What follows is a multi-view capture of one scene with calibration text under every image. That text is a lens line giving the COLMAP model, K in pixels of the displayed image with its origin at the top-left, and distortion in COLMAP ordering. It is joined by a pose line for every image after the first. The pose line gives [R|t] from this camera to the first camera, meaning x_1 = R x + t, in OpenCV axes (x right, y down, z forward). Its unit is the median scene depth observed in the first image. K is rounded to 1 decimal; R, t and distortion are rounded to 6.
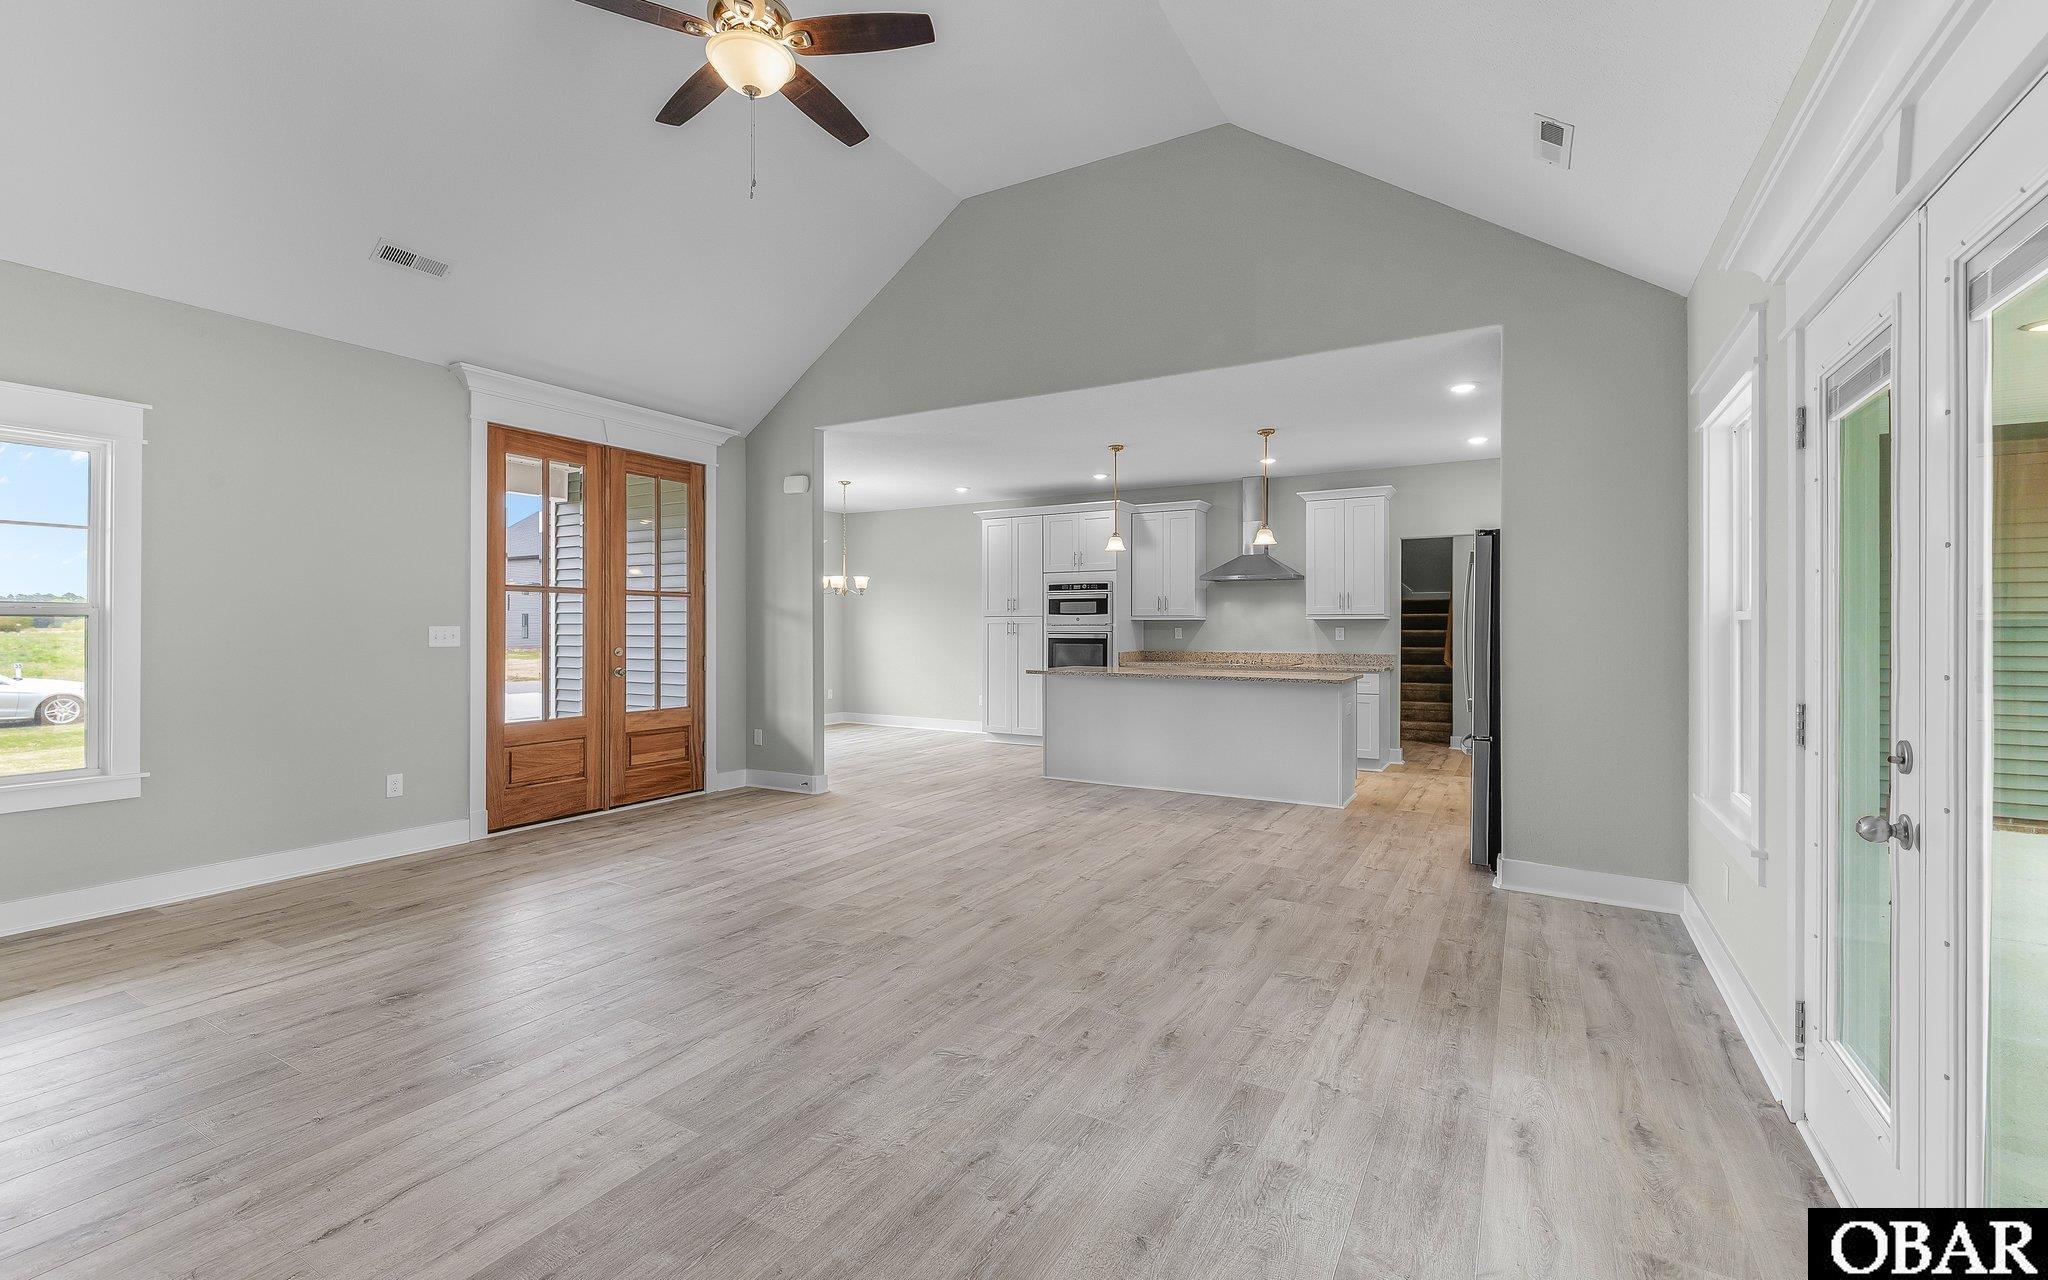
lens RADIAL K [[866.7, 0, 1017.0], [0, 866.7, 627.0], [0, 0, 1]] dist [0.002225, 0.000860]
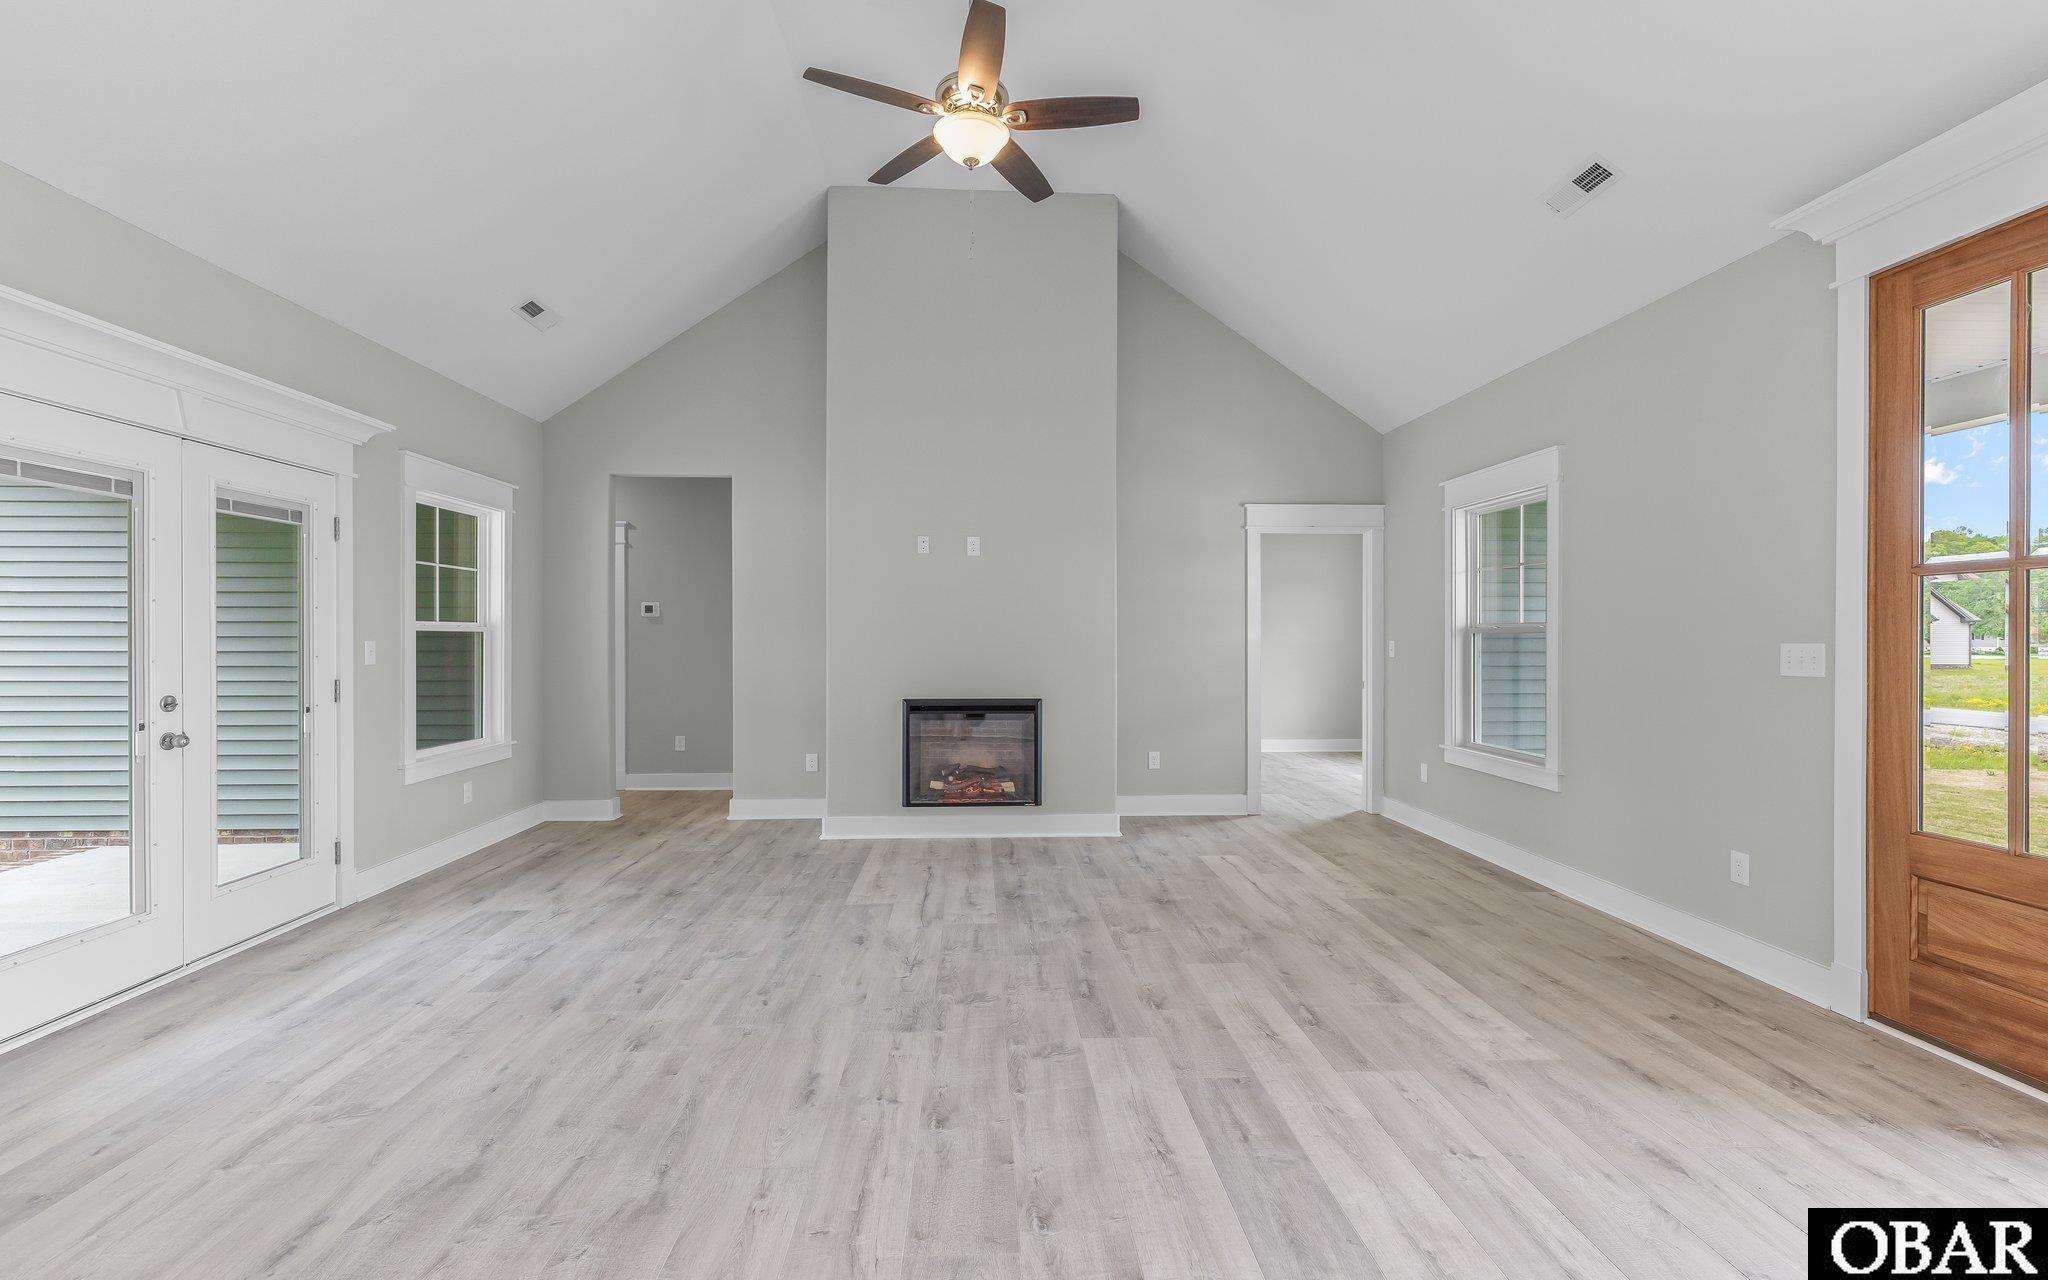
lens RADIAL K [[866.7, 0, 1016.6], [0, 866.7, 638.0], [0, 0, 1]] dist [0.002225, 0.000860]
pose [[-0.837571, -0.002102, -0.546324, 0.229189], [-0.003782, 0.999991, 0.001951, -0.005613], [0.546315, 0.003700, -0.837572, 1.764578]]
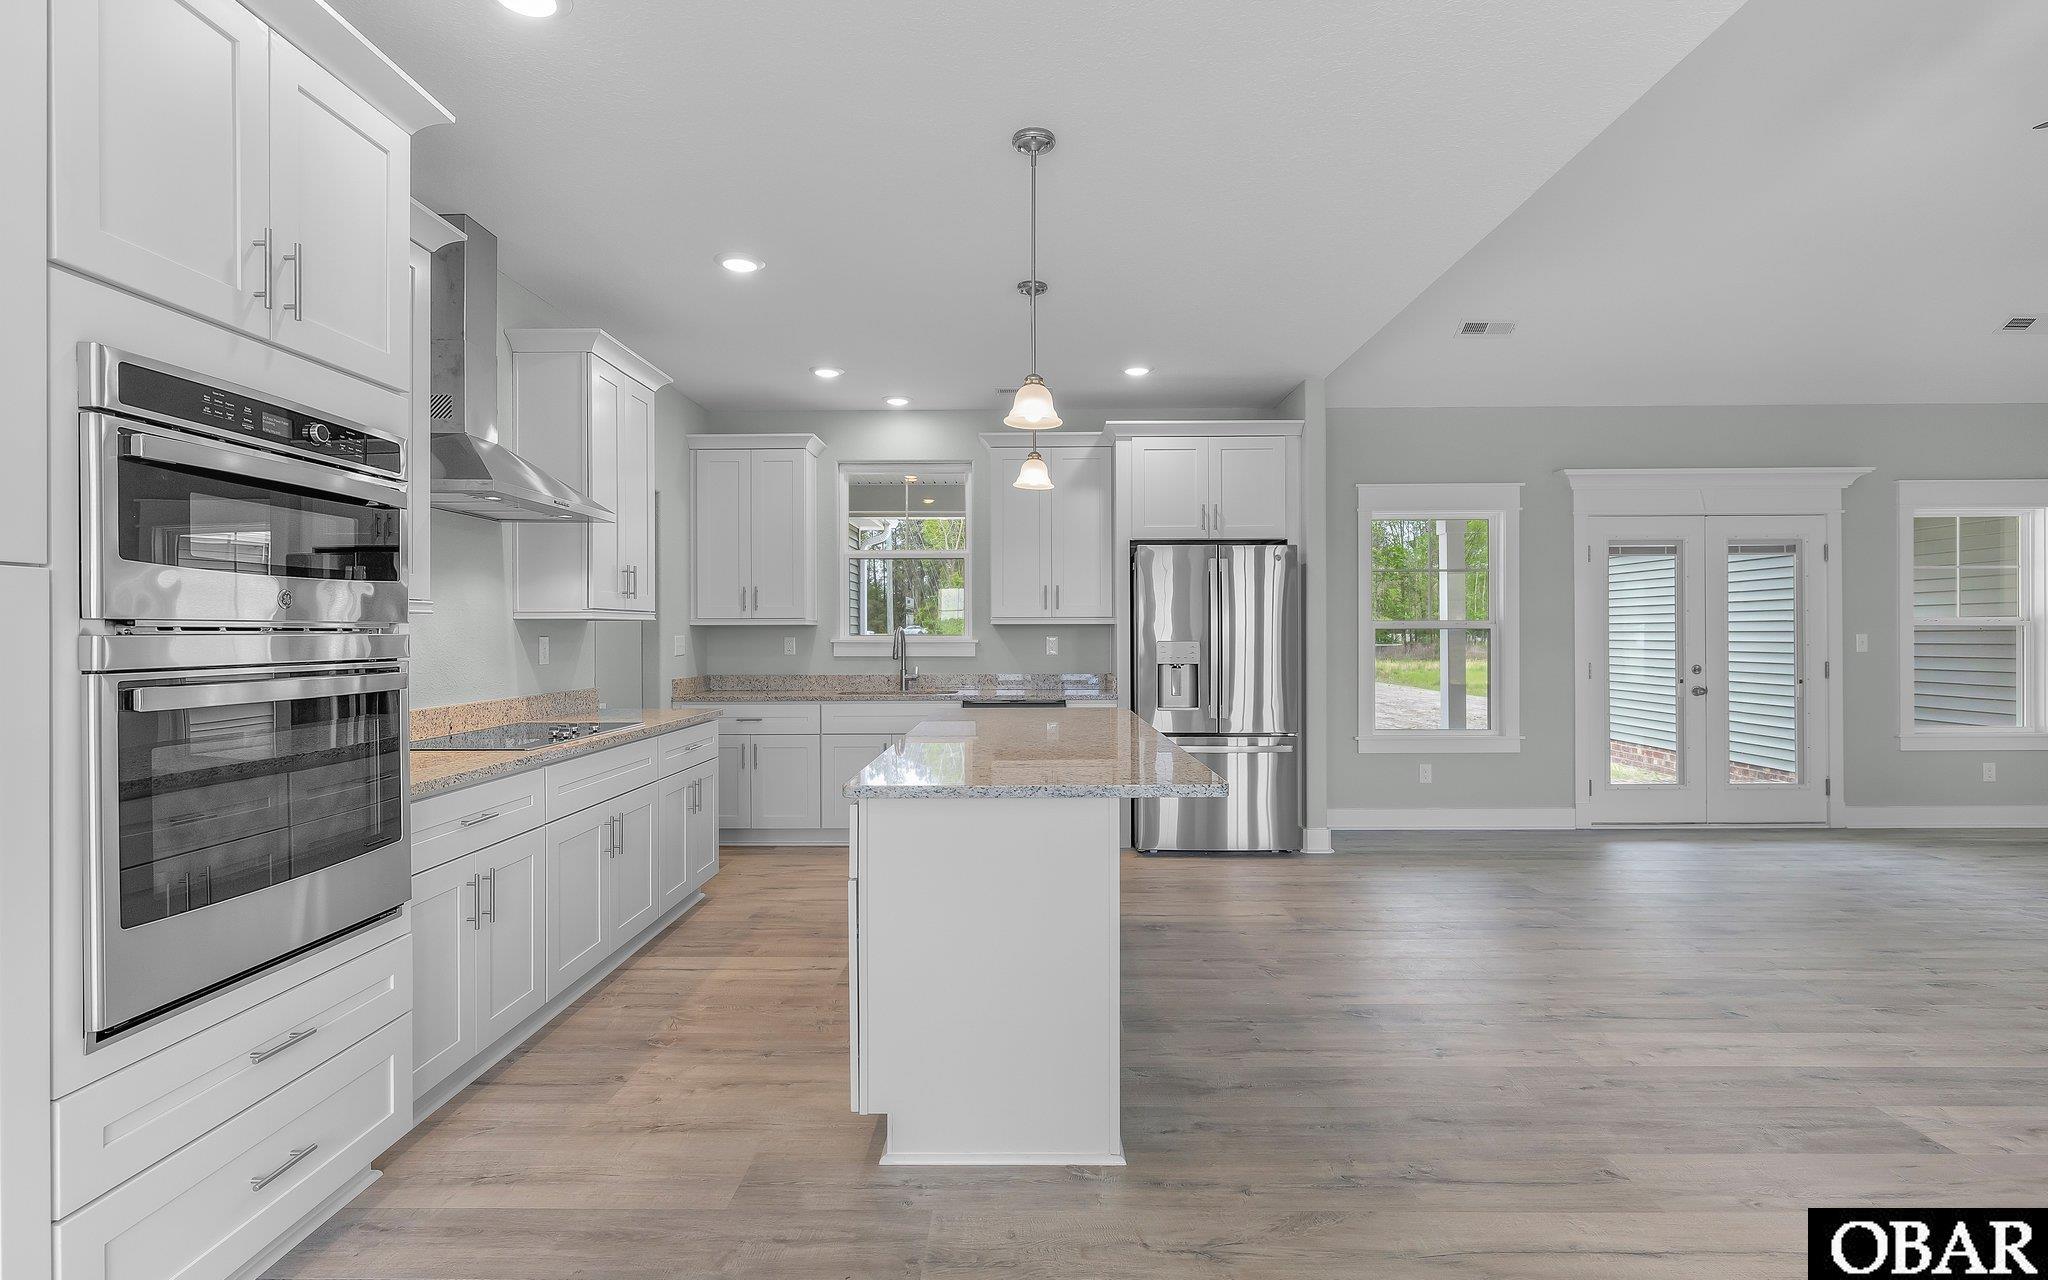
lens RADIAL K [[926.4, 0, 1031.9], [0, 926.4, 634.0], [0, 0, 1]] dist [-0.004723, -0.000631]
pose [[-0.492084, 0.000995, 0.870547, -0.458331], [0.004154, 0.999991, 0.001205, -0.003805], [-0.870538, 0.004209, -0.492084, 2.470151]]
